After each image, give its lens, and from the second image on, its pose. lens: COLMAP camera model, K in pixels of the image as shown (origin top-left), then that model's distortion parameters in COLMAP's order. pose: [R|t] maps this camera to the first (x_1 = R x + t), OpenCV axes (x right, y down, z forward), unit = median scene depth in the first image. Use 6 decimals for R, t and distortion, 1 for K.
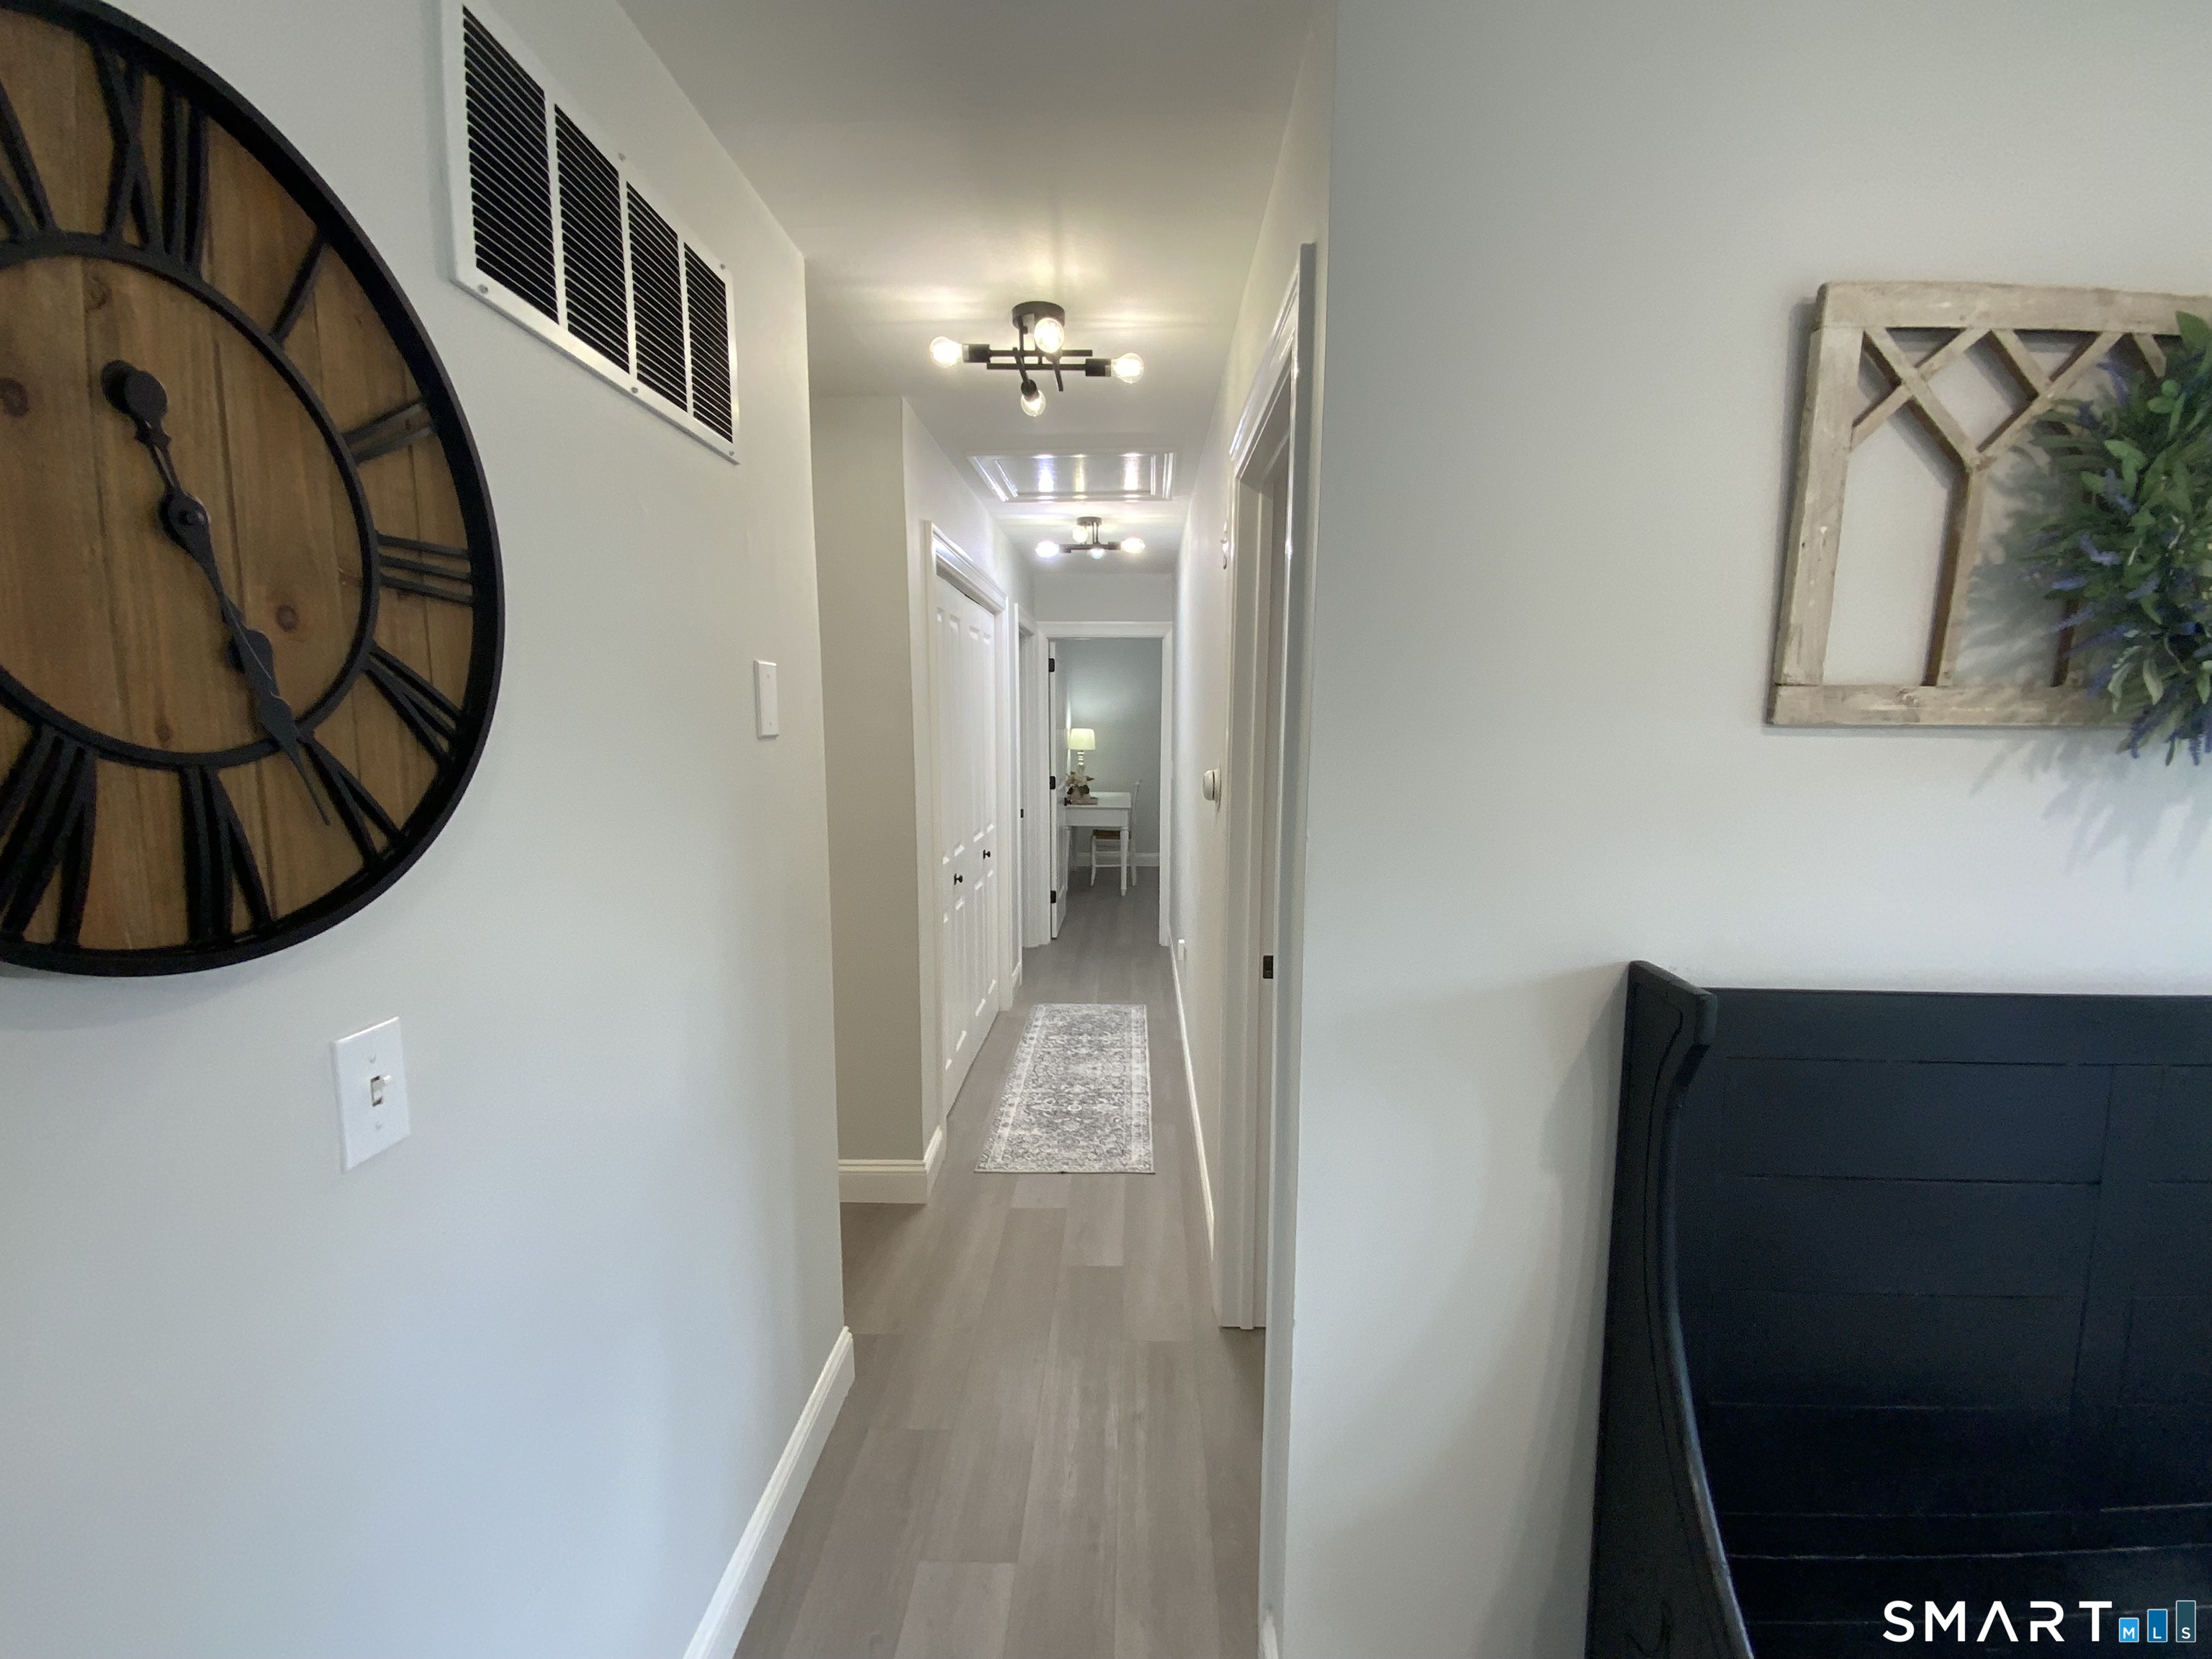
lens RADIAL K [[901.1, 0, 1130.9], [0, 901.1, 825.9], [0, 0, 1]] dist [0.037409, -0.024264]
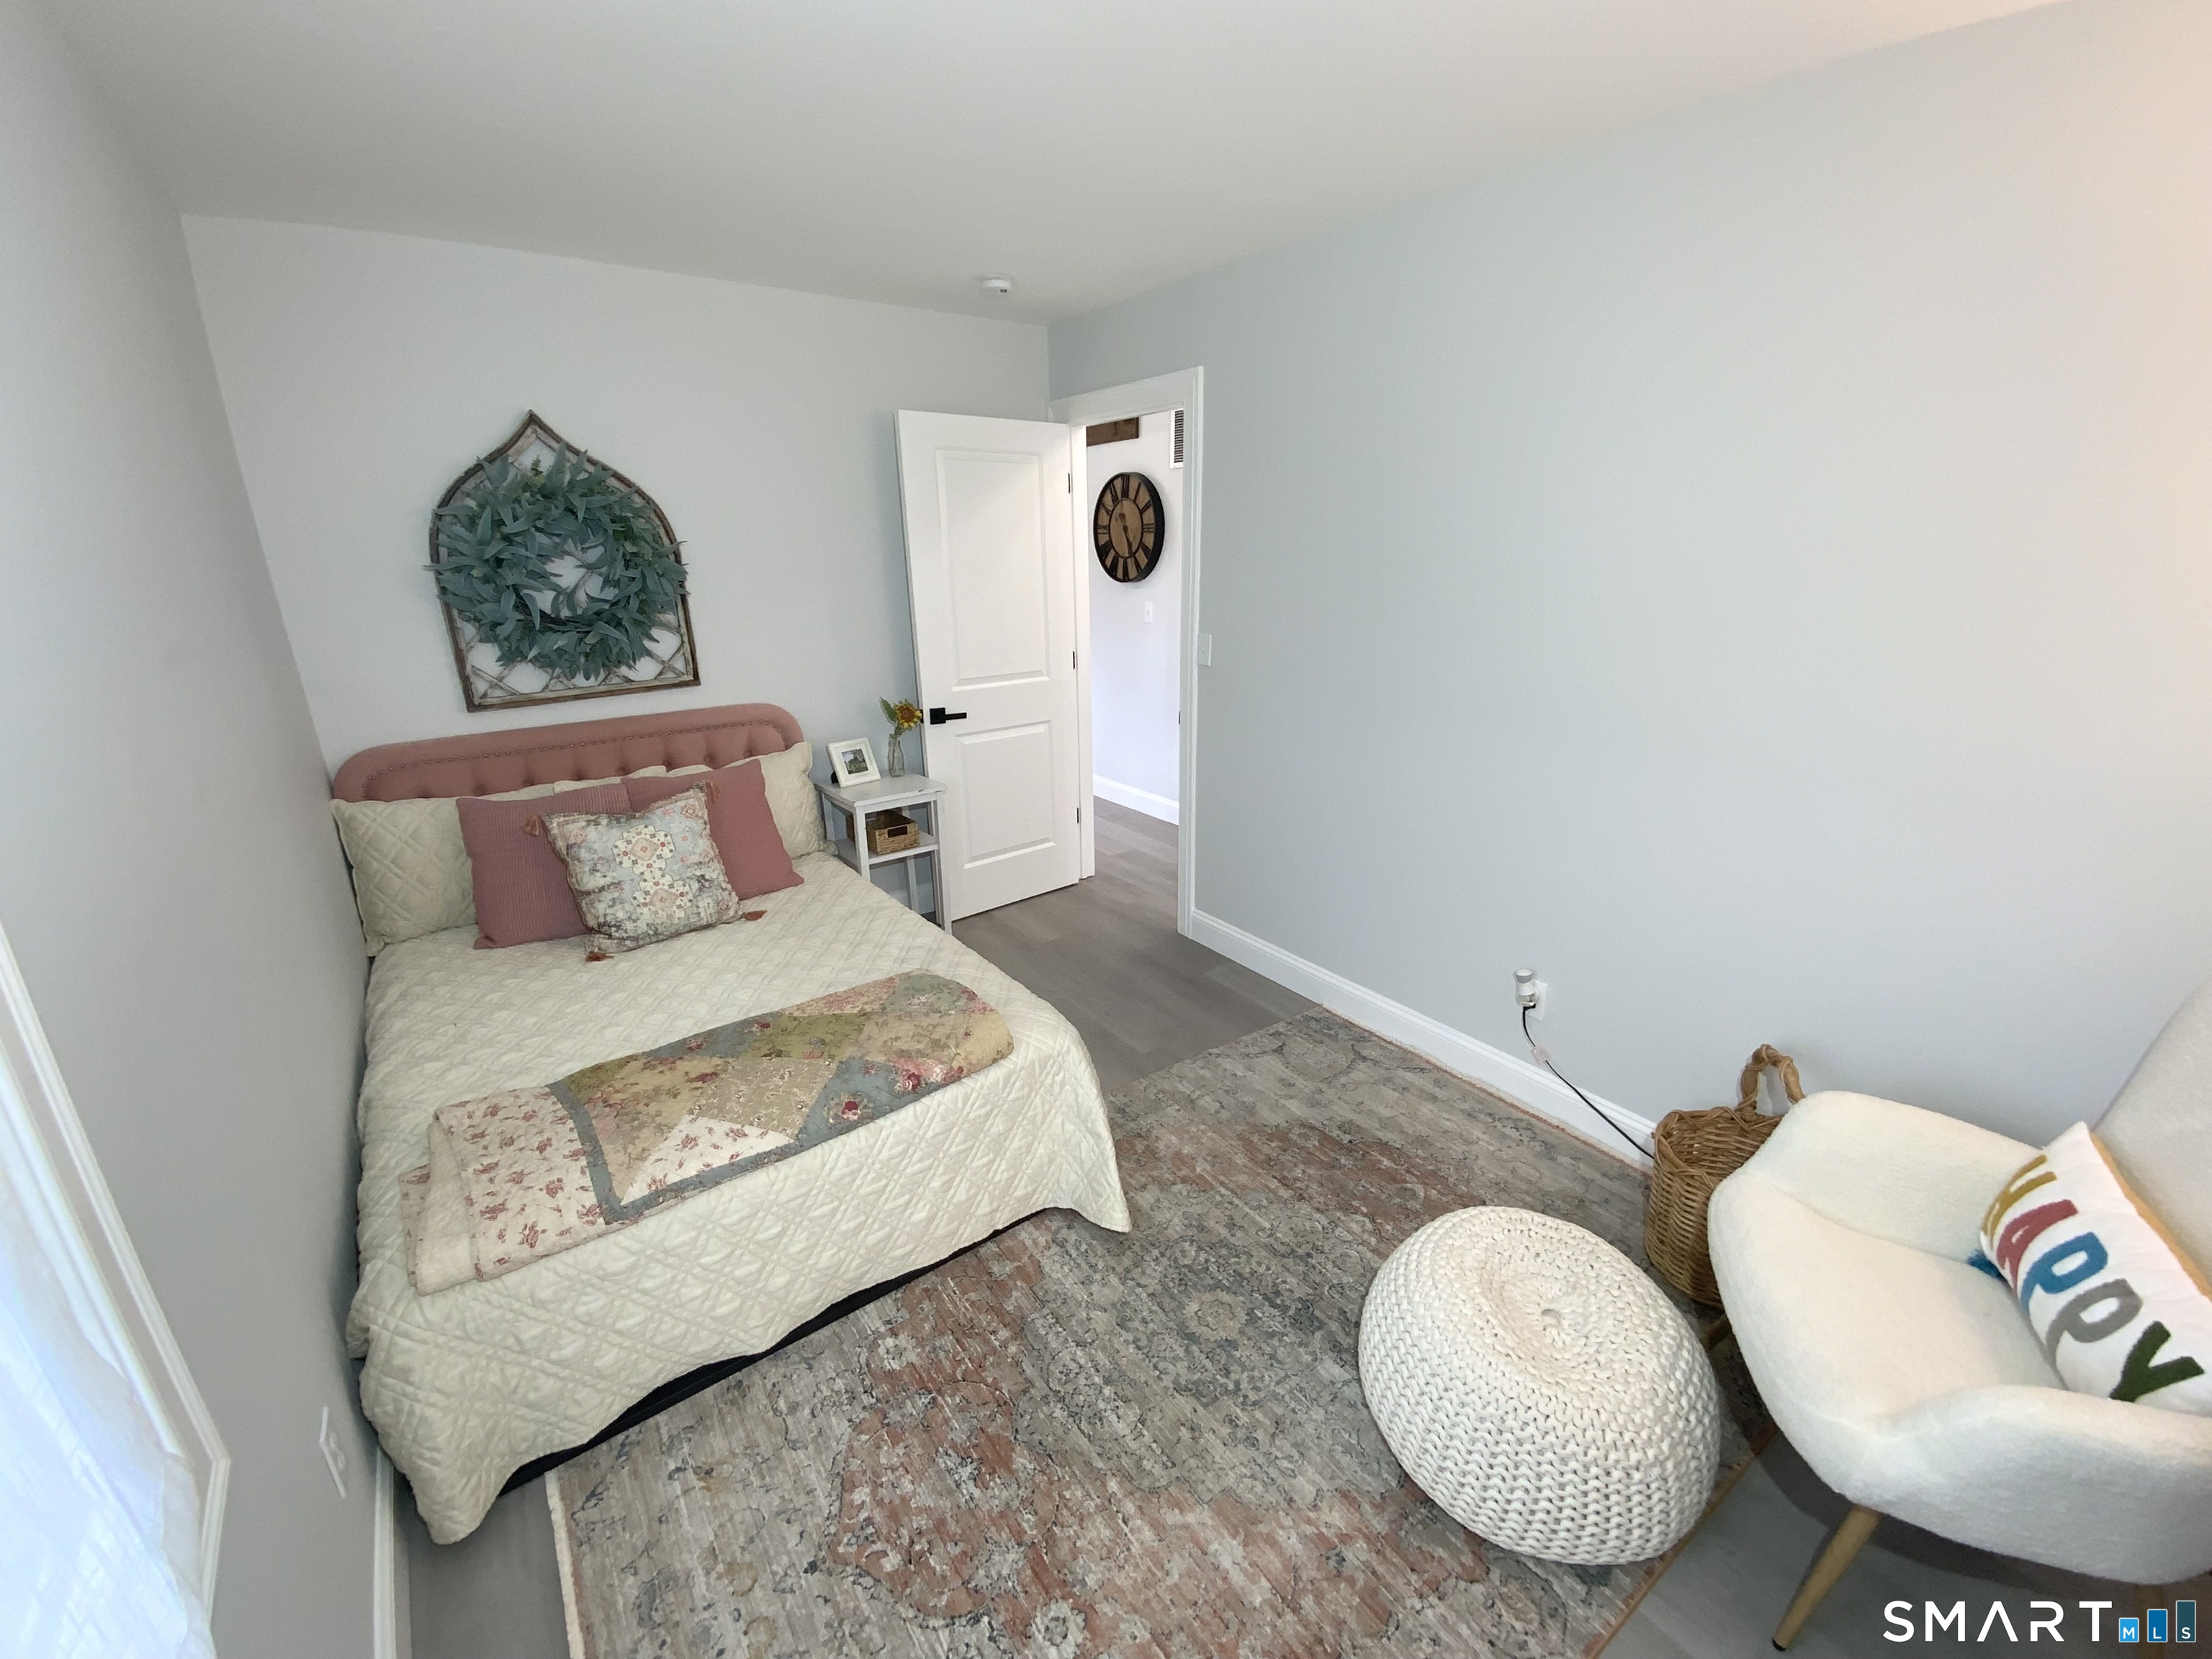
lens RADIAL K [[901.1, 0, 1130.9], [0, 901.1, 825.9], [0, 0, 1]] dist [0.037409, -0.024264]
pose [[-0.771471, 0.196457, -0.605176, 3.910698], [-0.073798, 0.917090, 0.391790, -0.934663], [0.631971, 0.346915, -0.693010, 6.673397]]
